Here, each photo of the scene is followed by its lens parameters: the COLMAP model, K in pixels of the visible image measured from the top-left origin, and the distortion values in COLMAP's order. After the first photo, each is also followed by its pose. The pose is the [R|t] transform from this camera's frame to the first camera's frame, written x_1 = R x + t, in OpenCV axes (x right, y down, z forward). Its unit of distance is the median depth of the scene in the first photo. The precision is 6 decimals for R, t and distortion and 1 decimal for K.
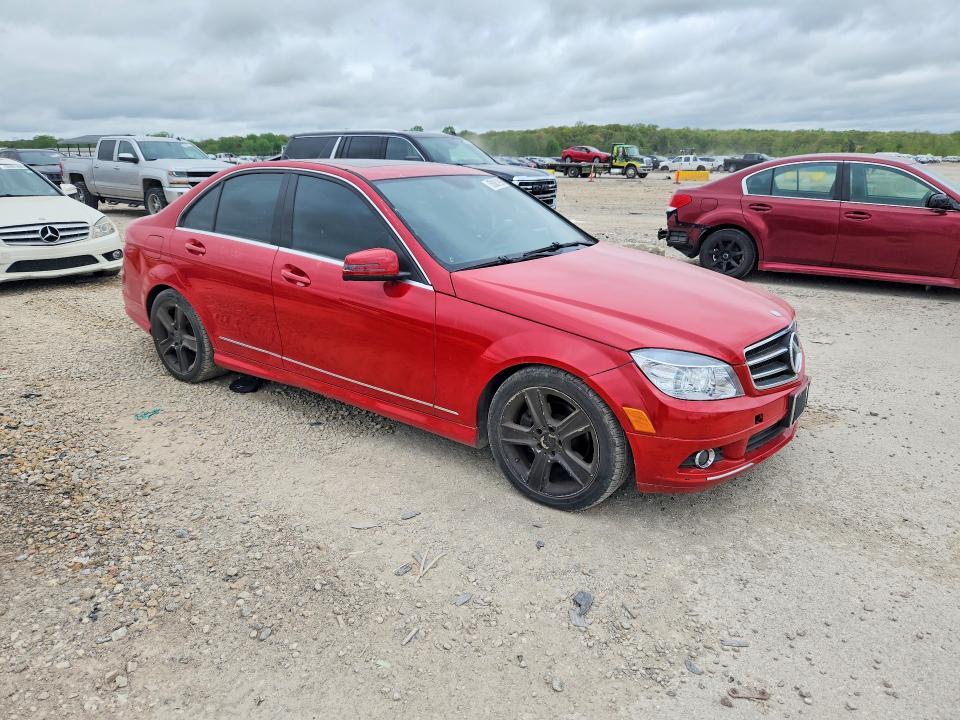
lens RADIAL K [[640.8, 0, 480.9], [0, 640.8, 353.7], [0, 0, 1]] dist [0.070738, -0.056311]
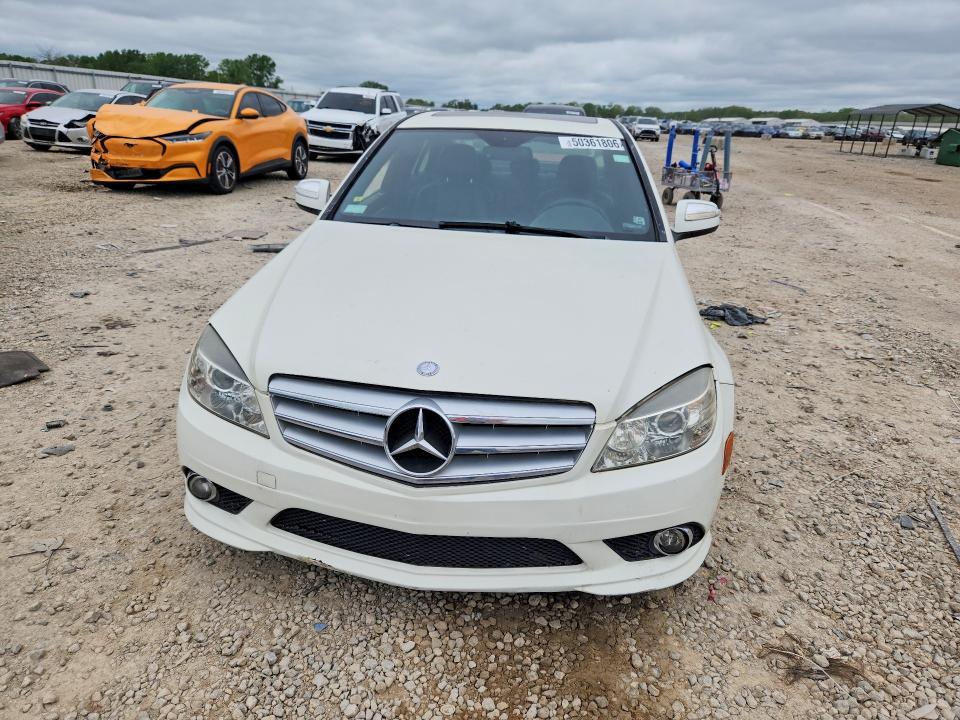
lens RADIAL K [[640.8, 0, 480.9], [0, 640.8, 353.7], [0, 0, 1]] dist [0.070738, -0.056311]
pose [[0.505099, 0.325086, -0.799496, -0.465770], [-0.295634, 0.935477, 0.193605, -0.259294], [0.810849, 0.138568, 0.568615, 0.868194]]
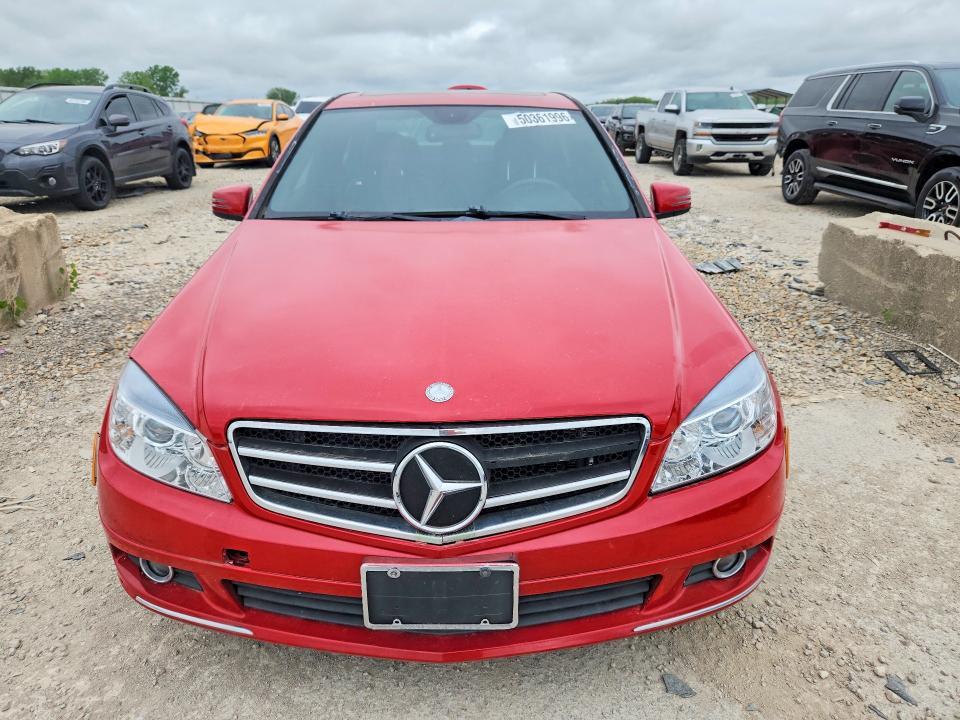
lens RADIAL K [[640.8, 0, 480.9], [0, 640.8, 353.7], [0, 0, 1]] dist [0.070738, -0.056311]
pose [[0.613437, 0.275917, -0.739976, 0.319660], [-0.230246, 0.958761, 0.166623, -0.068347], [0.755435, 0.068164, 0.651669, 0.285591]]
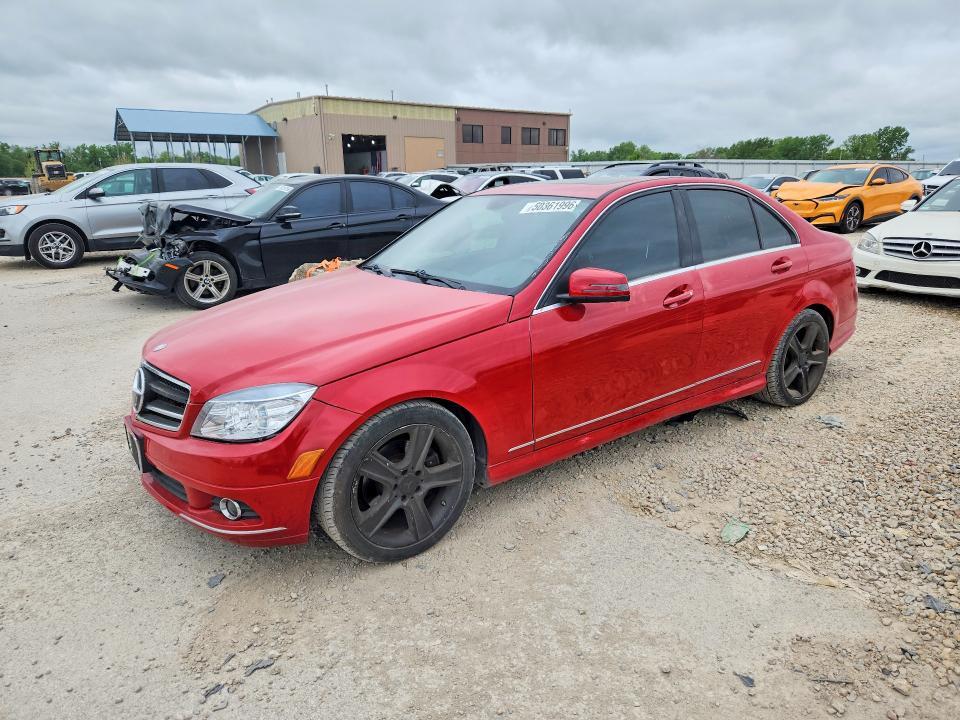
lens RADIAL K [[640.8, 0, 480.9], [0, 640.8, 353.7], [0, 0, 1]] dist [0.070738, -0.056311]
pose [[-0.304740, 0.253171, -0.918171, 0.465033], [-0.266014, 0.903036, 0.337287, -0.193474], [0.914533, 0.347032, -0.207844, 0.645666]]
